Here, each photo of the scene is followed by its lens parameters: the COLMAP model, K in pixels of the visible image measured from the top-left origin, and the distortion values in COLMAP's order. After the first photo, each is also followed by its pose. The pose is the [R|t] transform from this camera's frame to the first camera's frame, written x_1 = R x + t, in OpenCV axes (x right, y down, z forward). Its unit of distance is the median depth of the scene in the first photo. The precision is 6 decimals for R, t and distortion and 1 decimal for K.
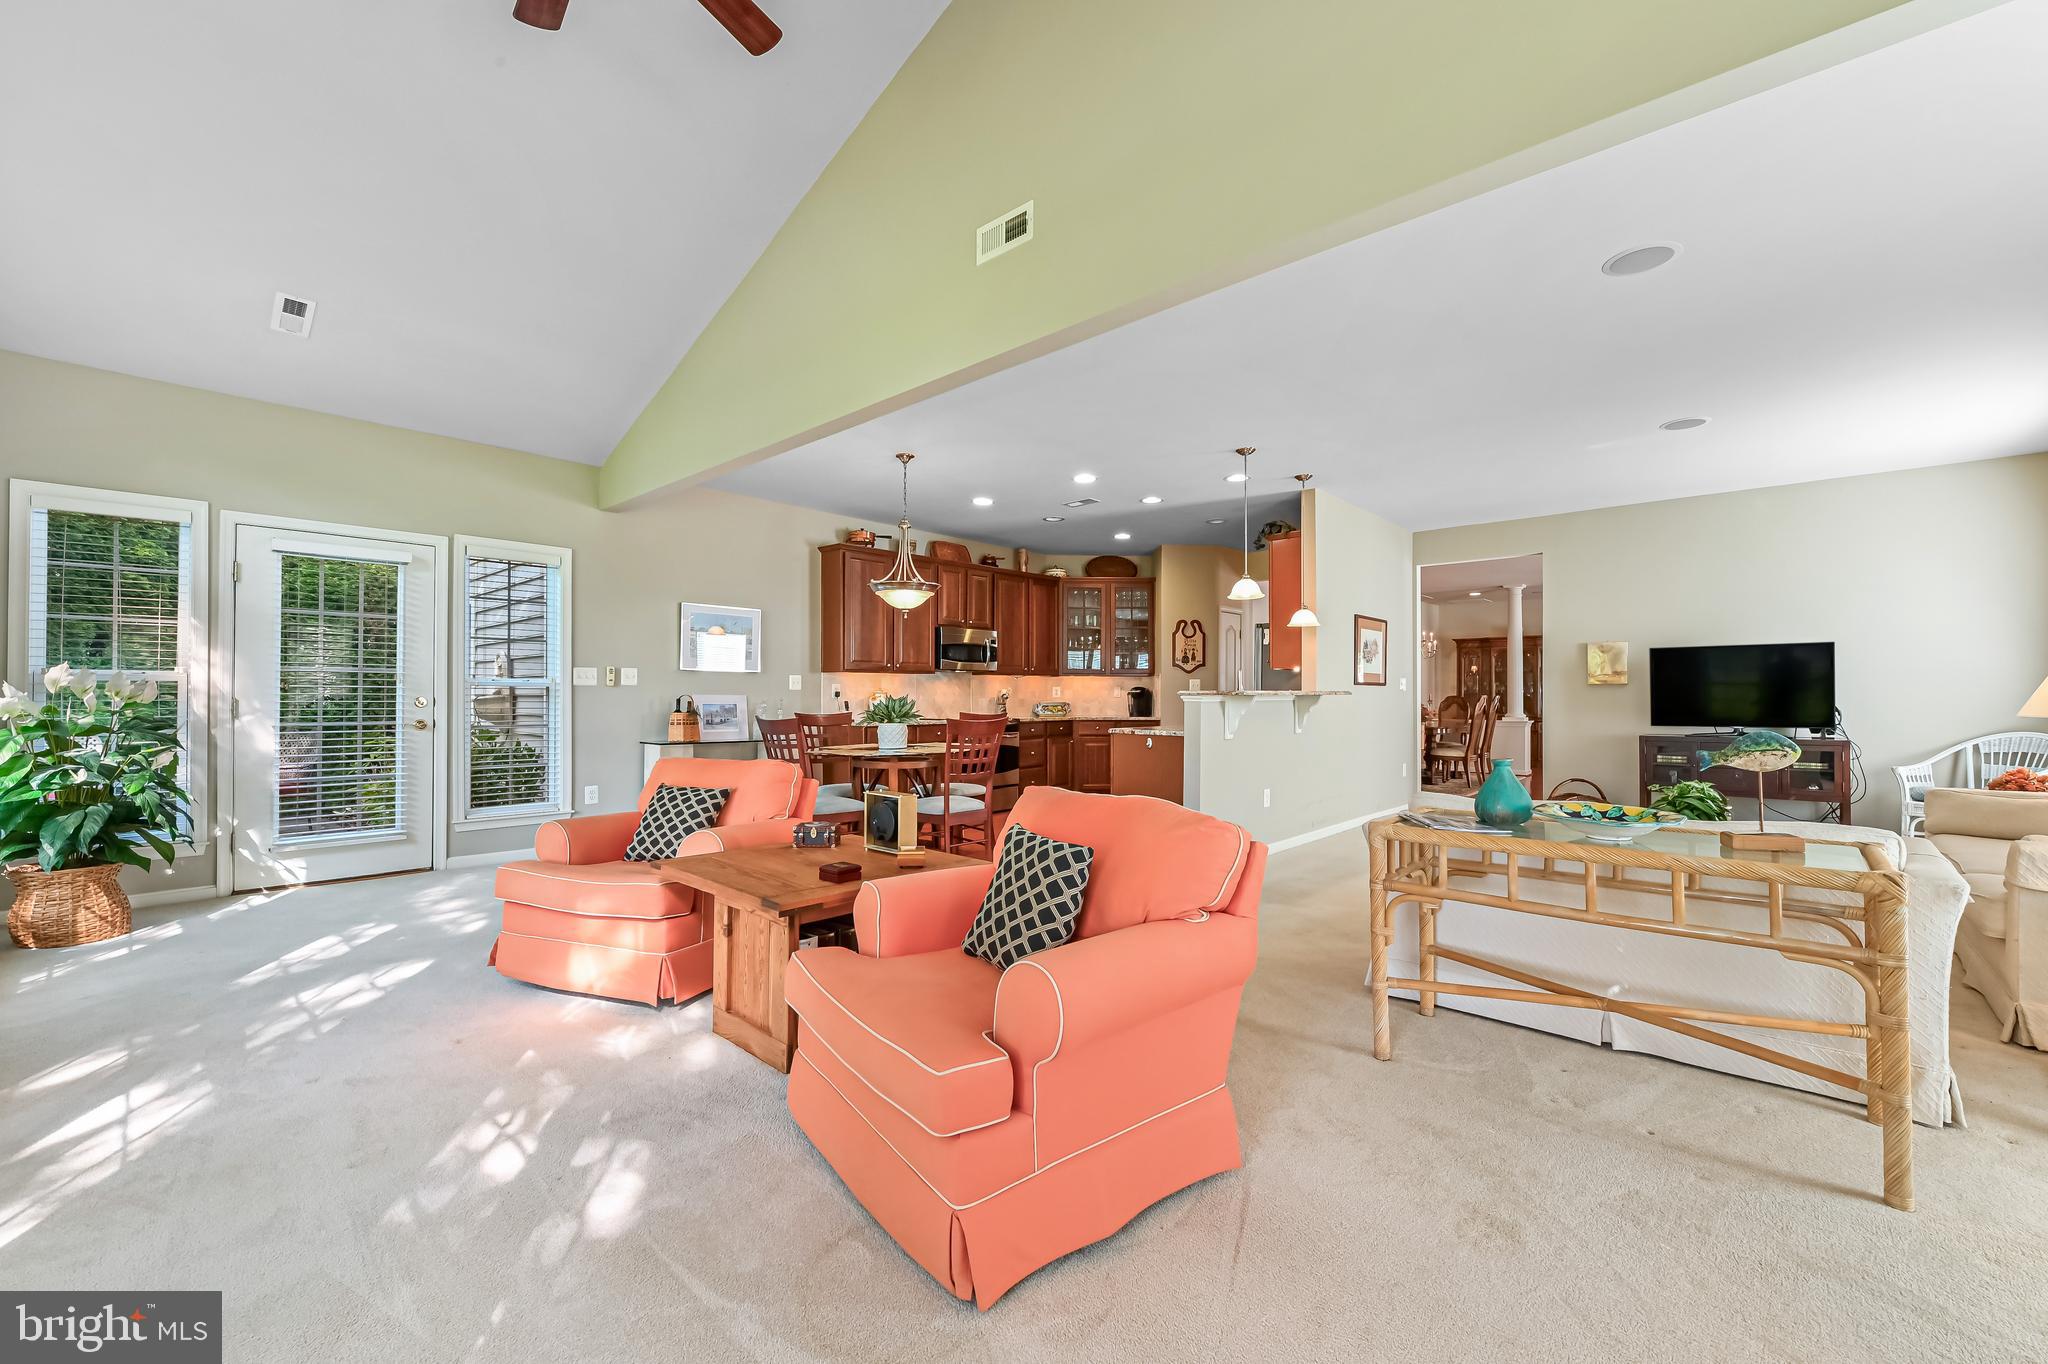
lens RADIAL K [[823.0, 0, 1018.3], [0, 823.0, 688.7], [0, 0, 1]] dist [-0.007466, 0.000284]
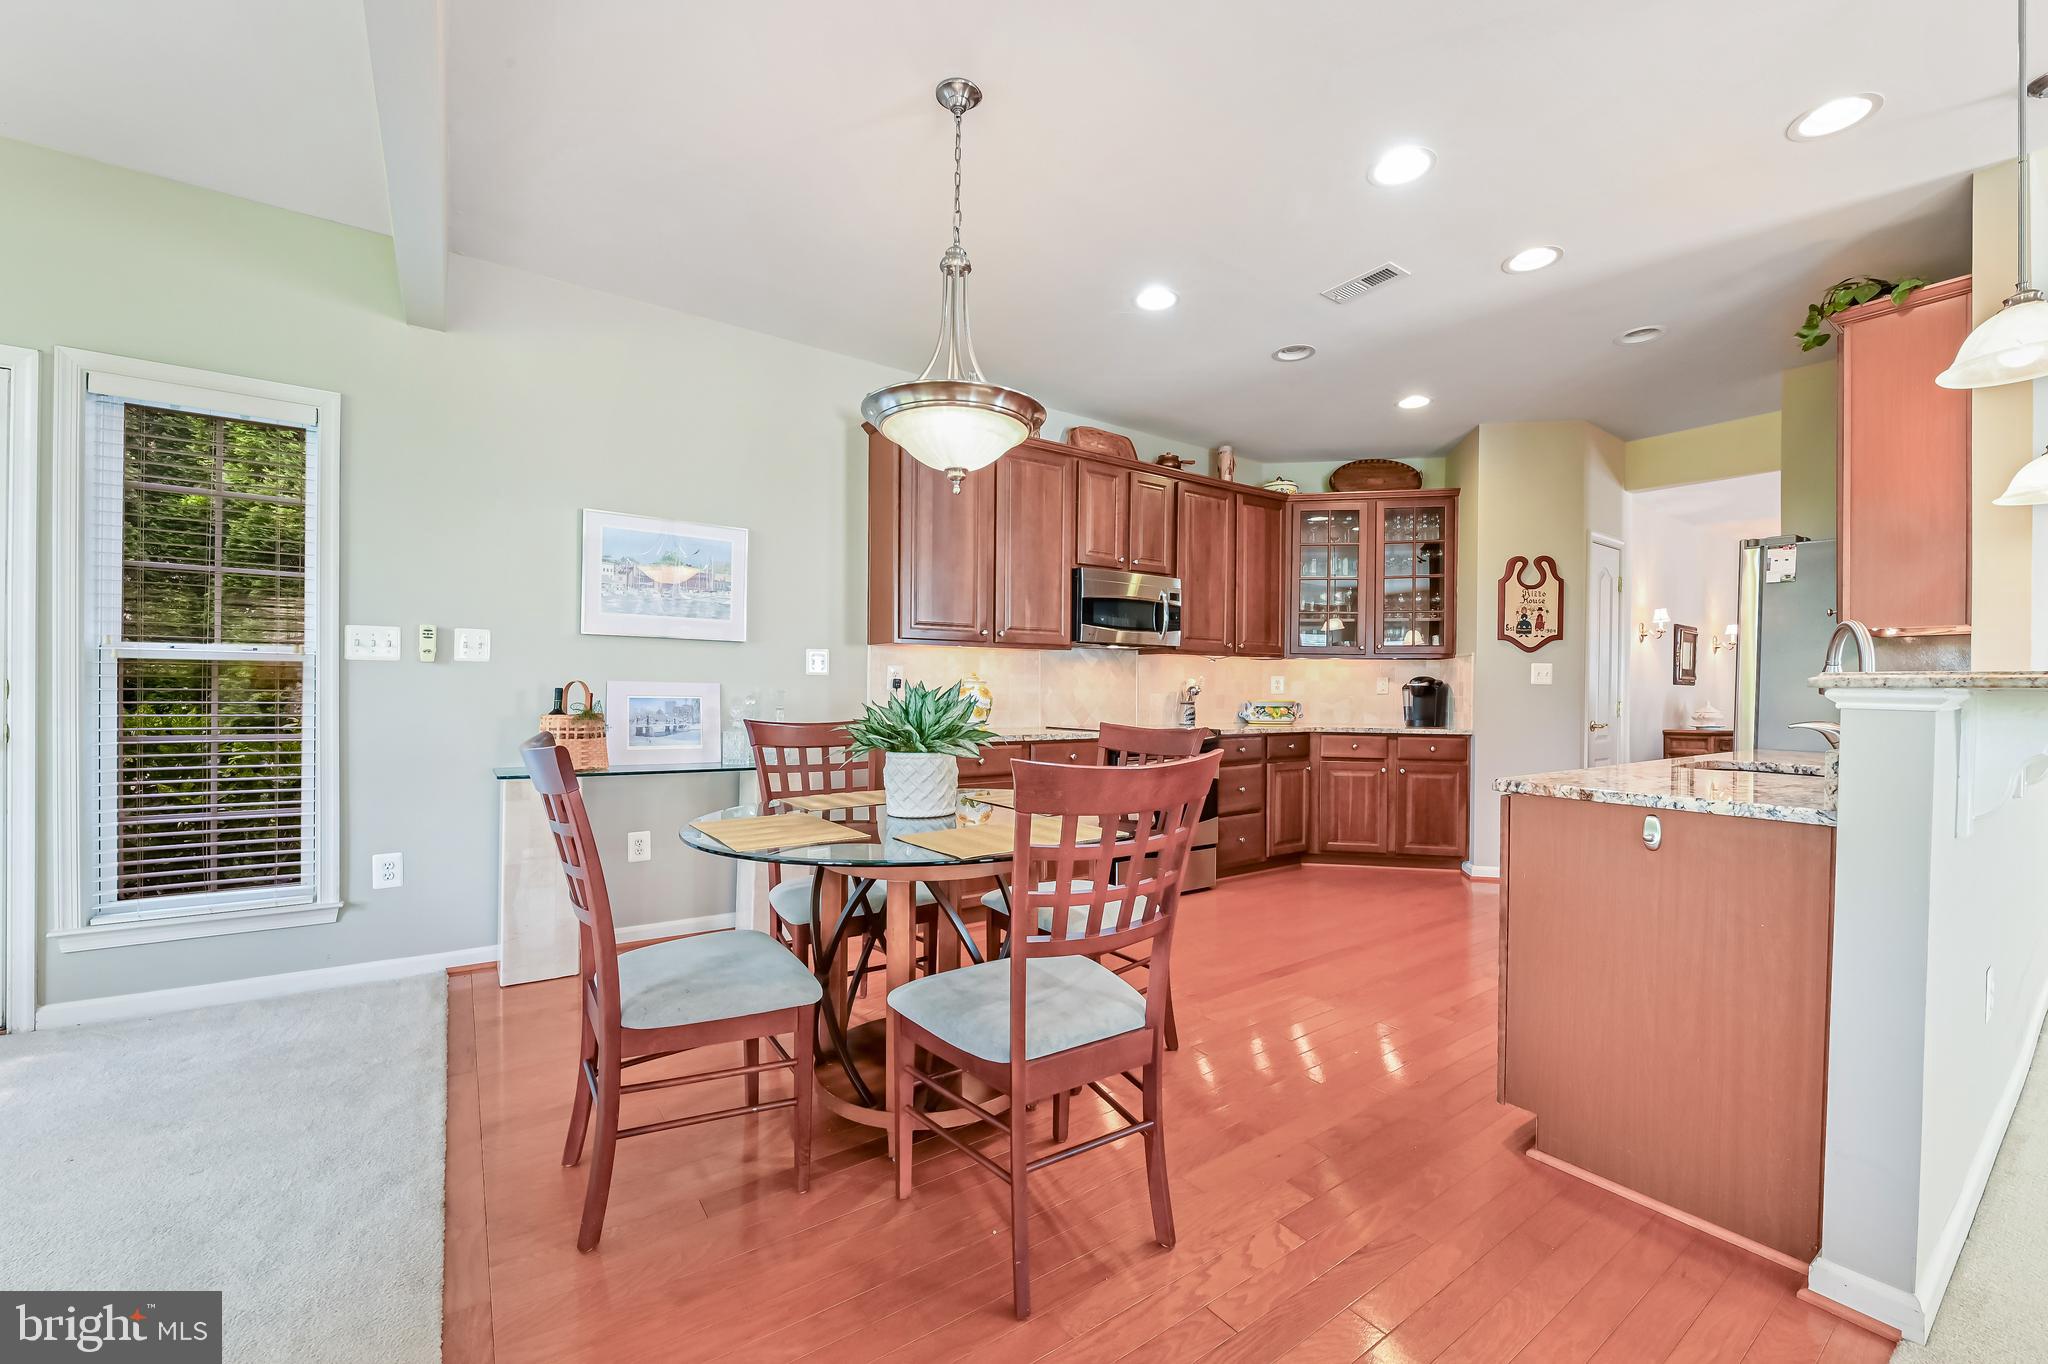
lens RADIAL K [[823.0, 0, 1023.2], [0, 823.0, 693.1], [0, 0, 1]] dist [-0.007466, 0.000284]
pose [[0.977877, 0.009782, -0.208953, -0.012487], [-0.007541, 0.999905, 0.011517, 0.005178], [0.209046, -0.009687, 0.977858, 0.391708]]
